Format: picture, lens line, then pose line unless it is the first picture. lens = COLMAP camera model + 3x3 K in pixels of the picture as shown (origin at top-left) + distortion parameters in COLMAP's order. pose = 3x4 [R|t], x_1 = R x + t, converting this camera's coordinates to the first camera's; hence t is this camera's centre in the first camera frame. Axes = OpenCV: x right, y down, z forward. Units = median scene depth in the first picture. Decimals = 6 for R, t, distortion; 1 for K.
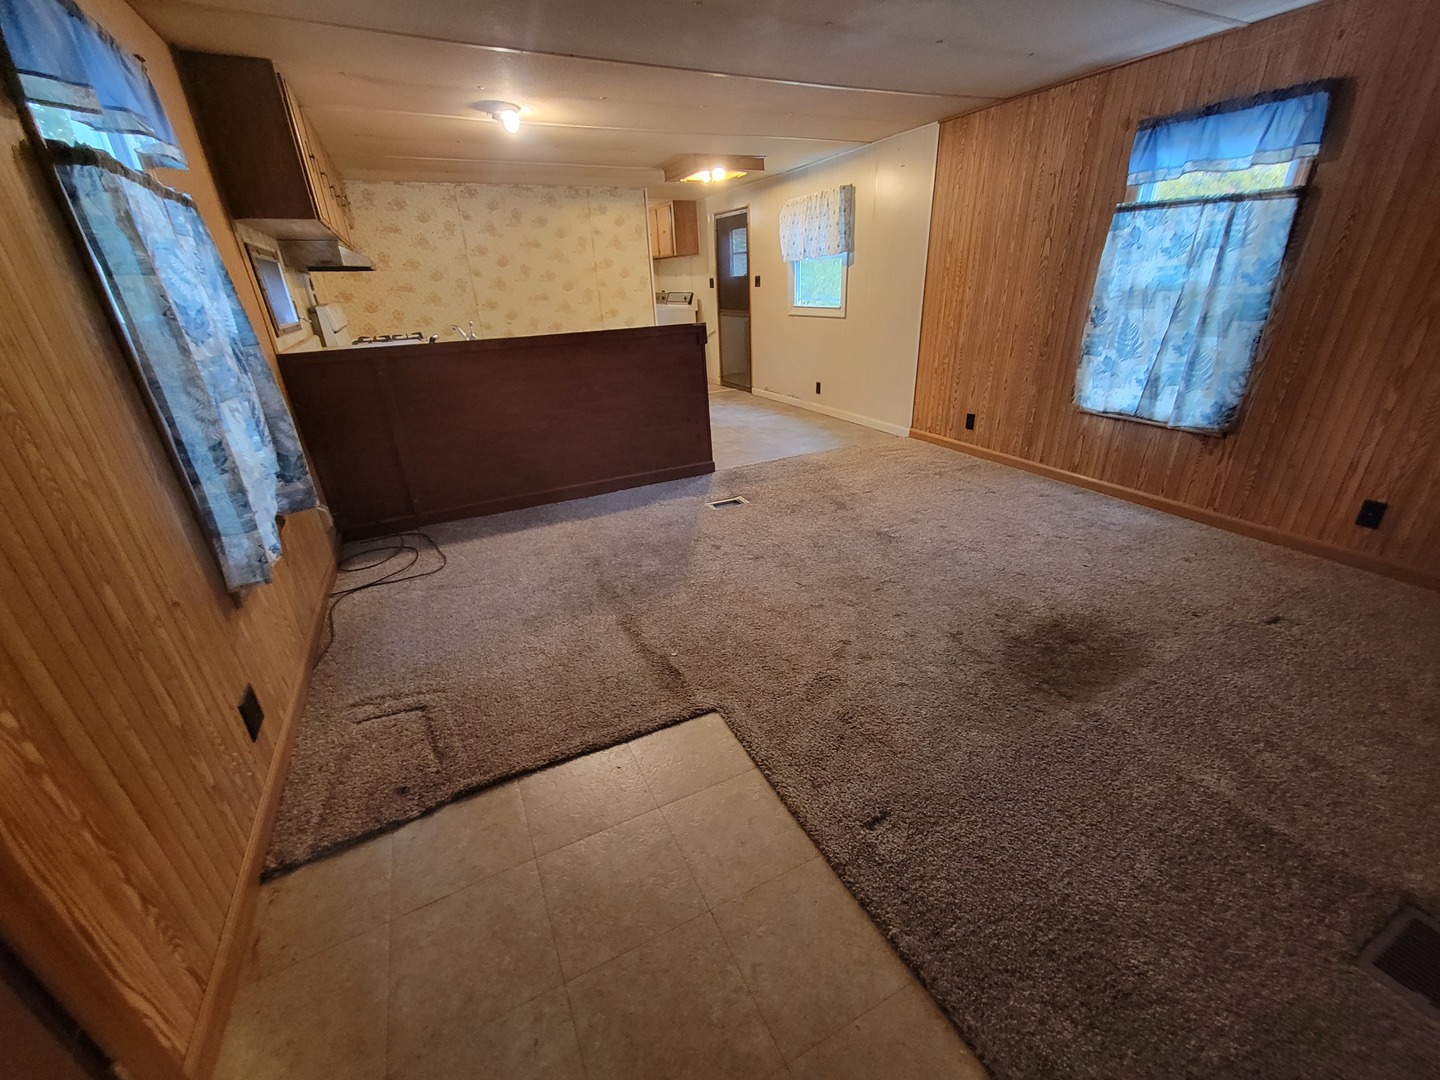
lens RADIAL K [[588.3, 0, 727.2], [0, 588.3, 552.0], [0, 0, 1]] dist [-0.003252, 0.000416]
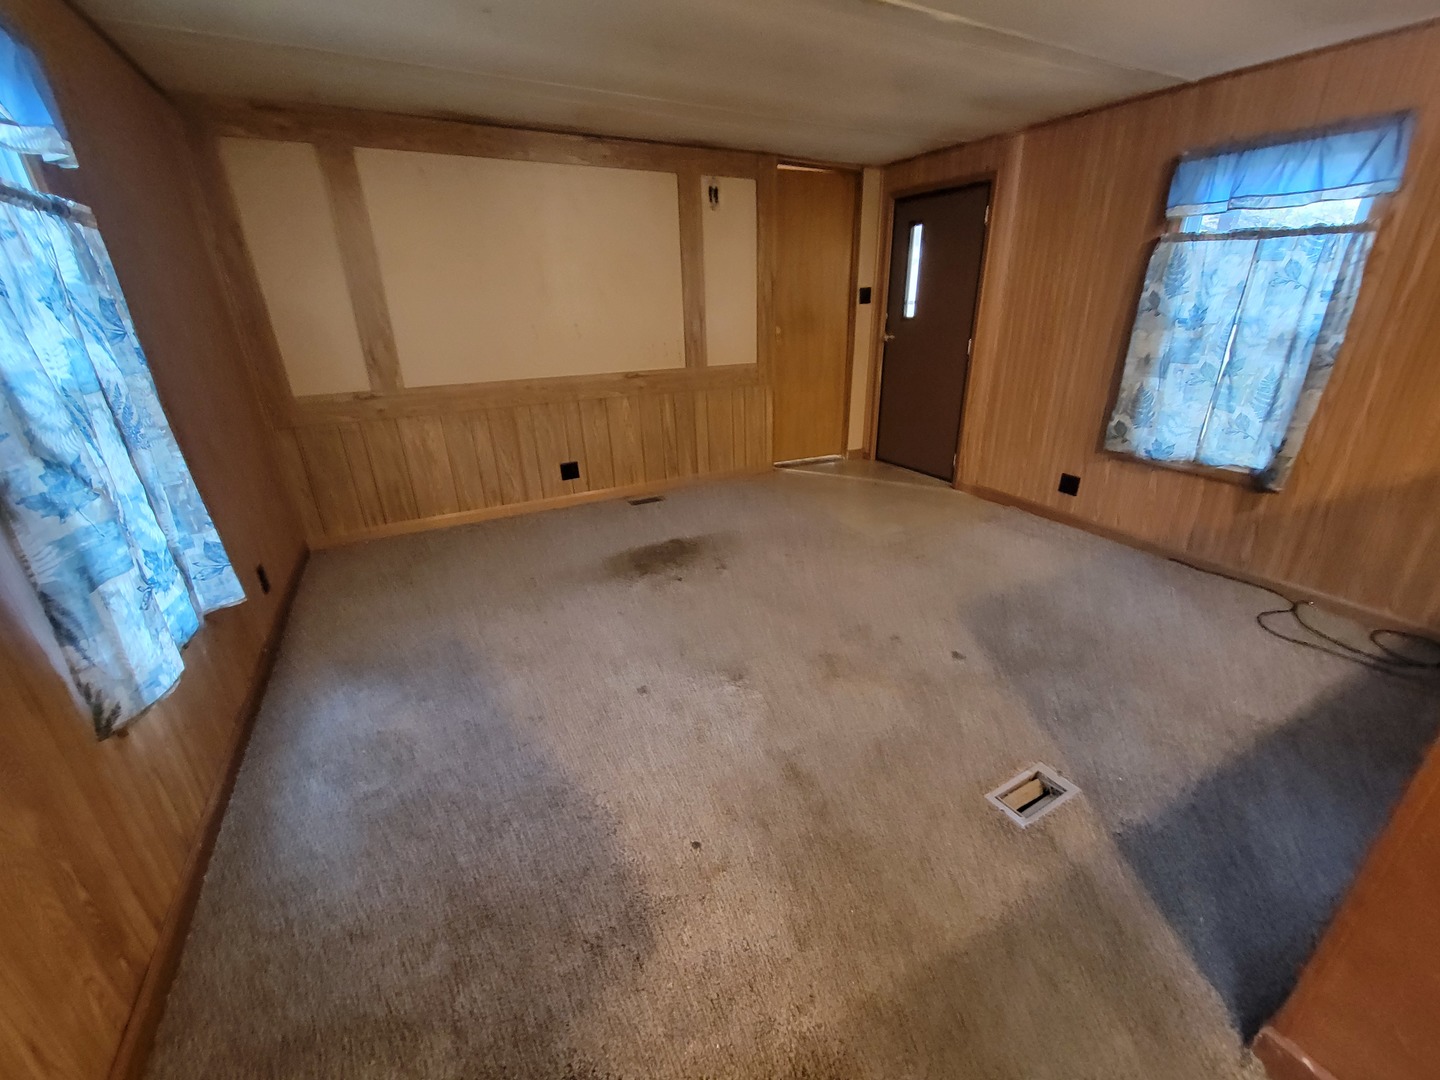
lens RADIAL K [[578.0, 0, 733.5], [0, 578.0, 556.9], [0, 0, 1]] dist [-0.008091, -0.000191]
pose [[-0.998452, 0.054657, -0.010288, 0.142827], [0.028348, 0.659274, 0.751369, -0.346013], [0.047850, 0.749914, -0.659803, 0.722203]]
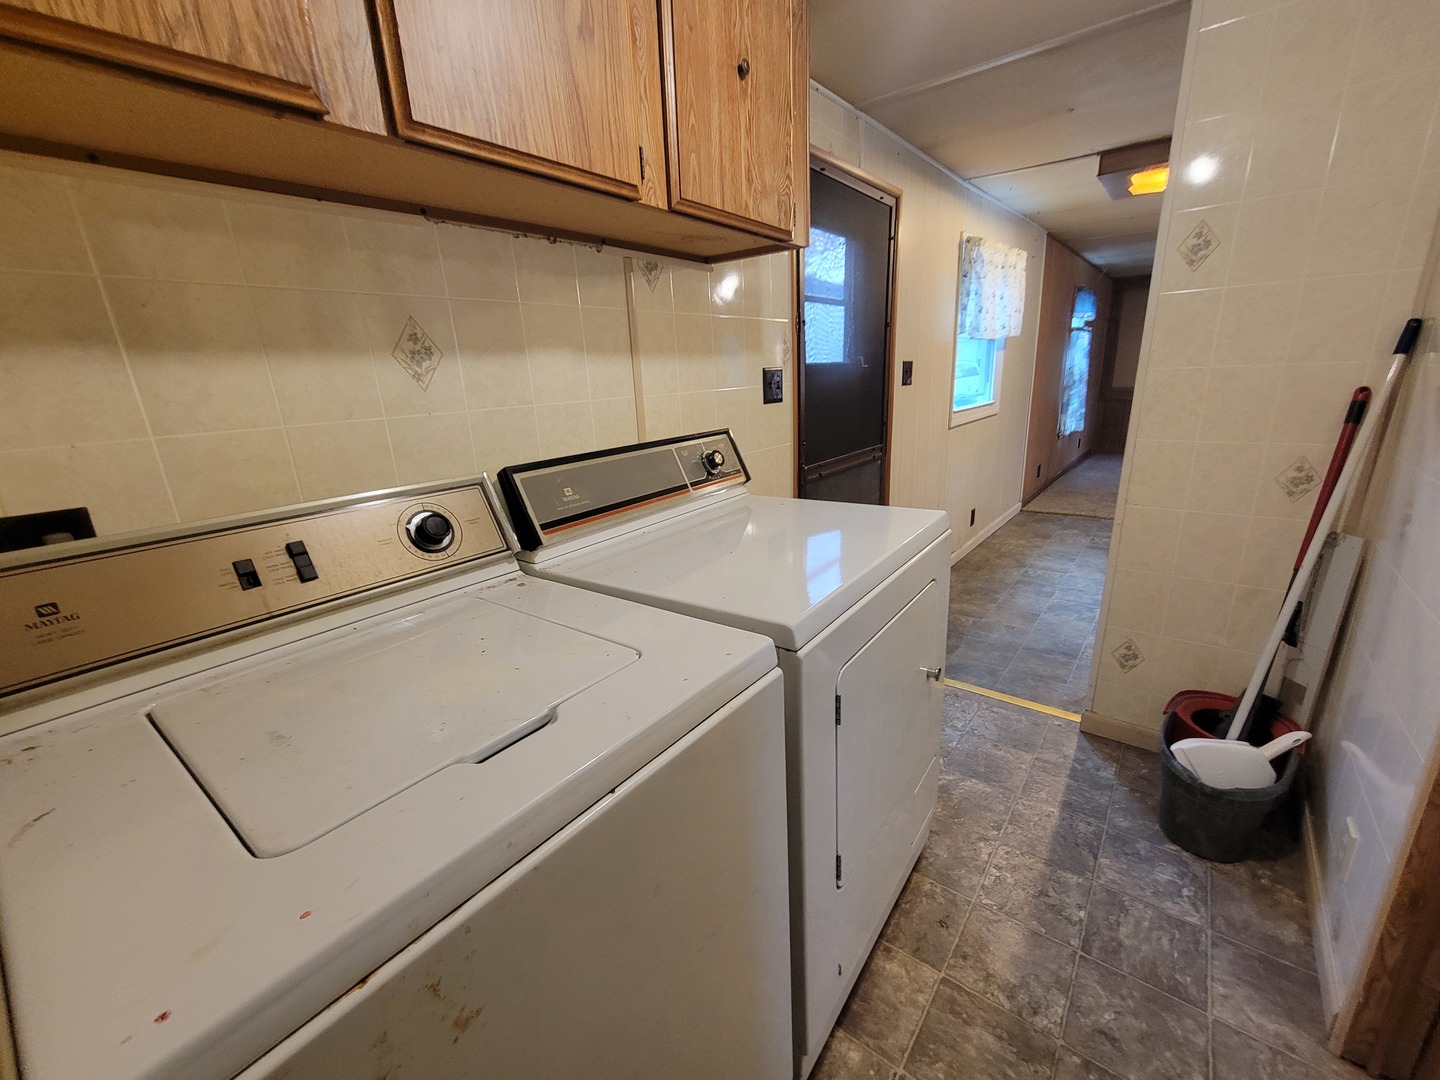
lens RADIAL K [[589.6, 0, 731.6], [0, 589.6, 554.8], [0, 0, 1]] dist [-0.004633, -0.000620]
pose [[-0.424348, -0.216779, 0.879167, -0.354715], [0.435160, 0.802631, 0.407946, -0.671617], [-0.794081, 0.555689, -0.246262, 1.470094]]
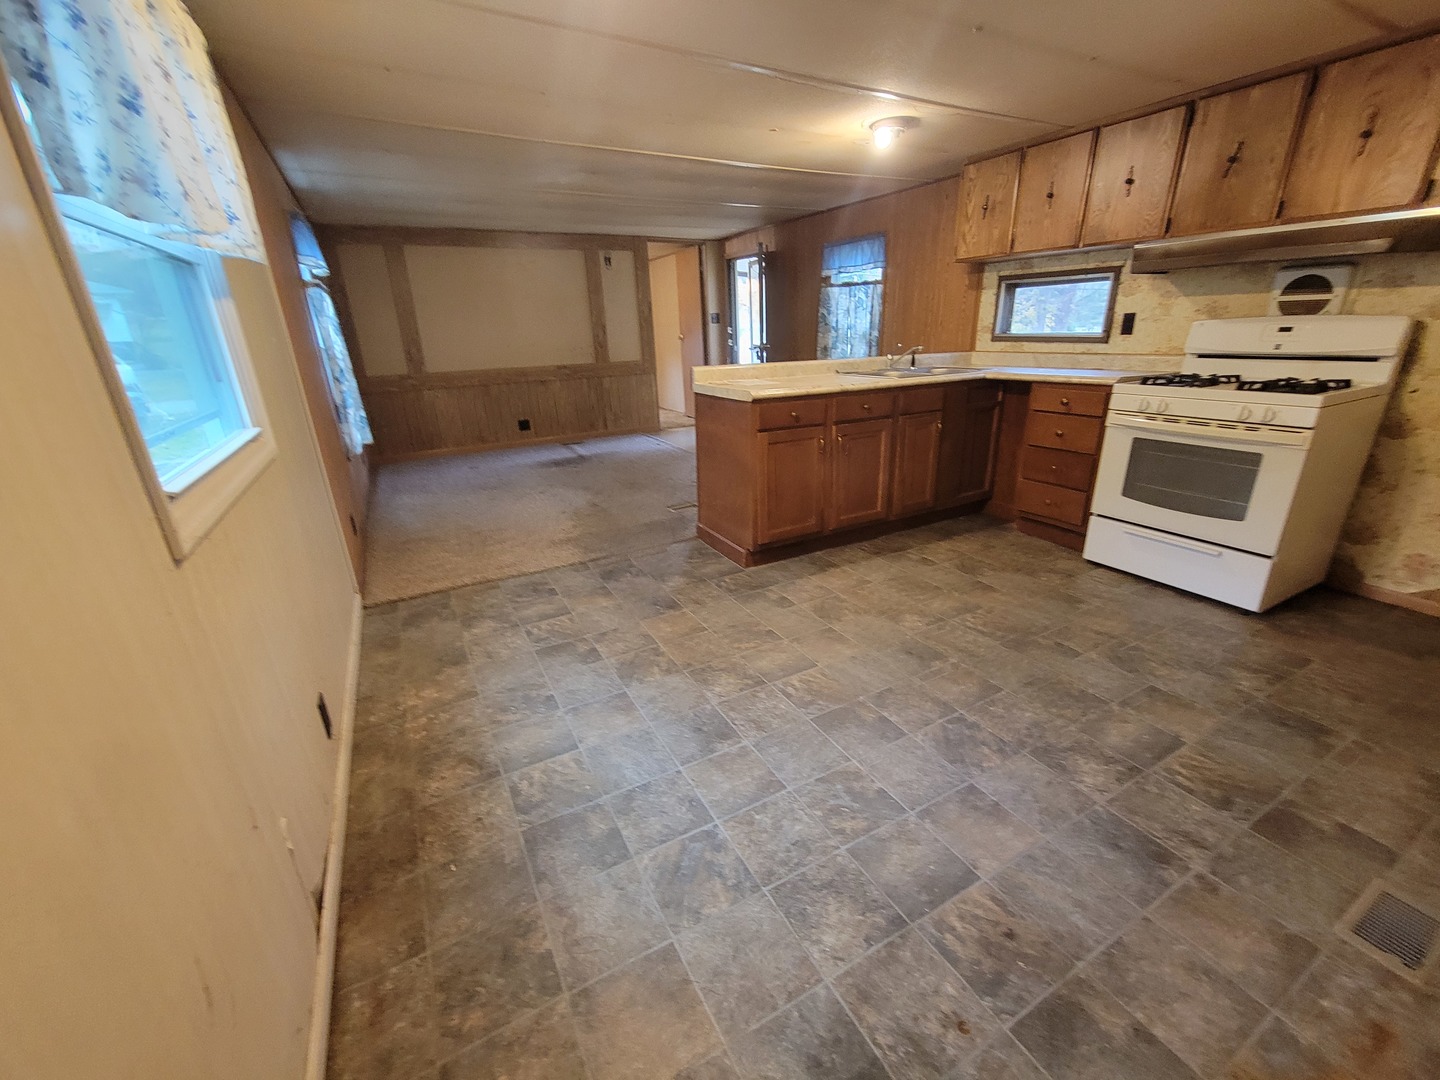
lens RADIAL K [[589.4, 0, 723.9], [0, 589.4, 550.5], [0, 0, 1]] dist [-0.001224, -0.000446]
pose [[-0.997557, 0.068857, -0.011771, -0.036307], [0.039615, 0.696407, 0.716553, -0.544033], [0.057537, 0.714336, -0.697433, 1.189589]]
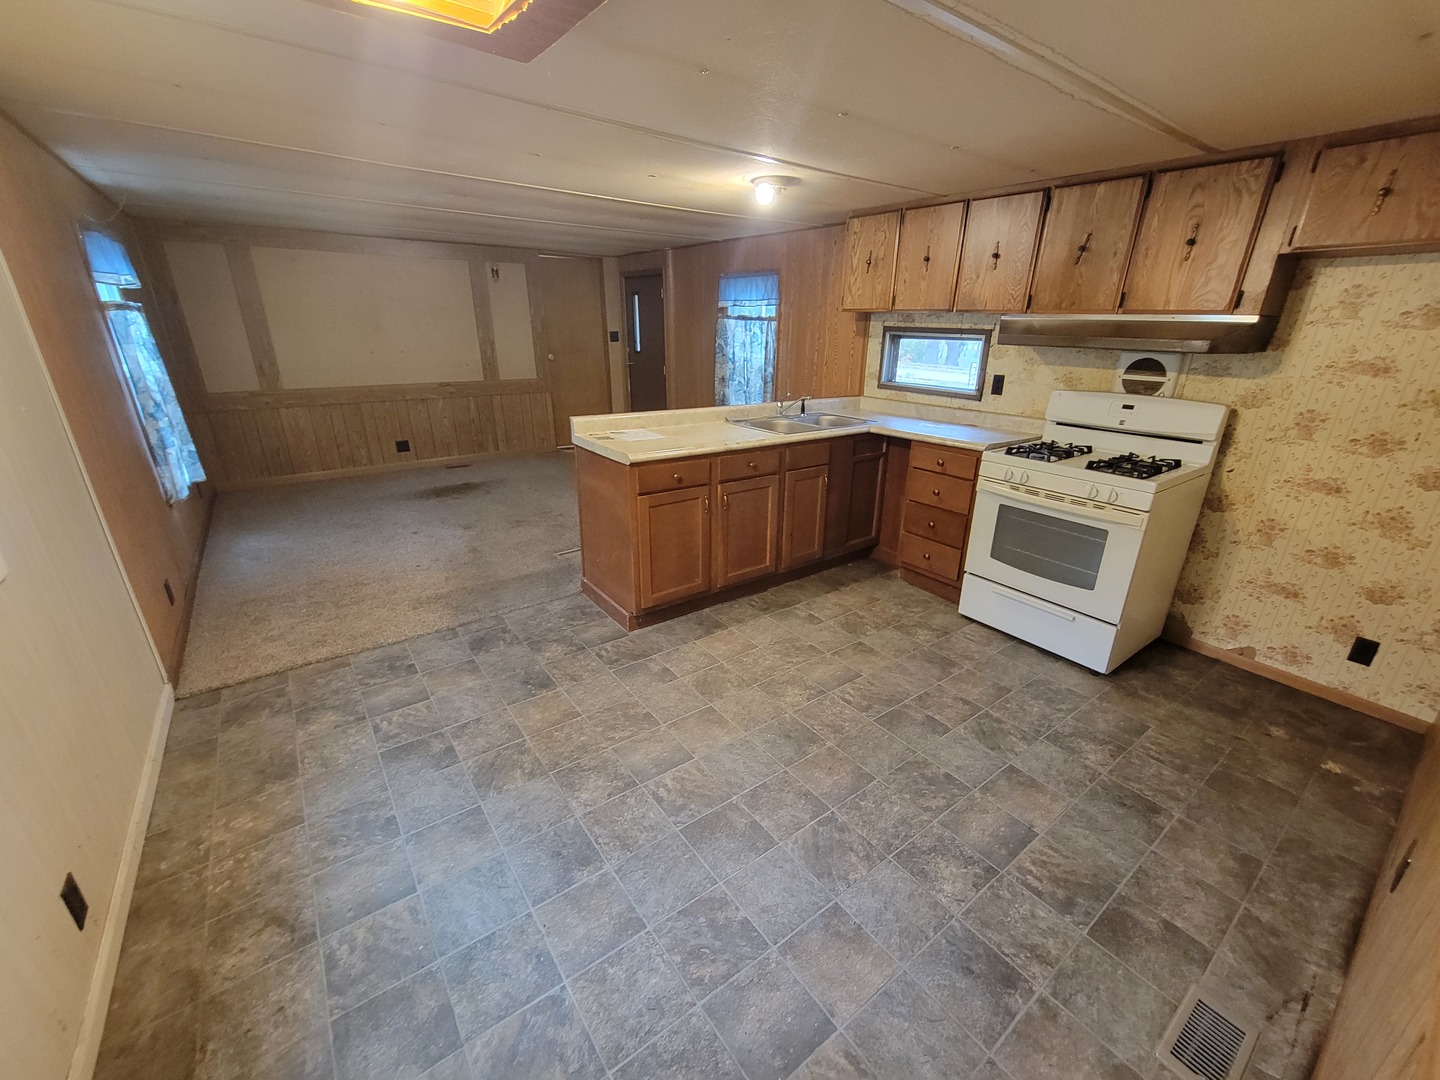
lens RADIAL K [[588.3, 0, 727.2], [0, 588.3, 552.0], [0, 0, 1]] dist [-0.003252, 0.000416]
pose [[-0.984314, 0.078978, -0.157758, -0.070859], [-0.059901, 0.691472, 0.719915, -0.570559], [0.165943, 0.718073, -0.675895, 1.136590]]
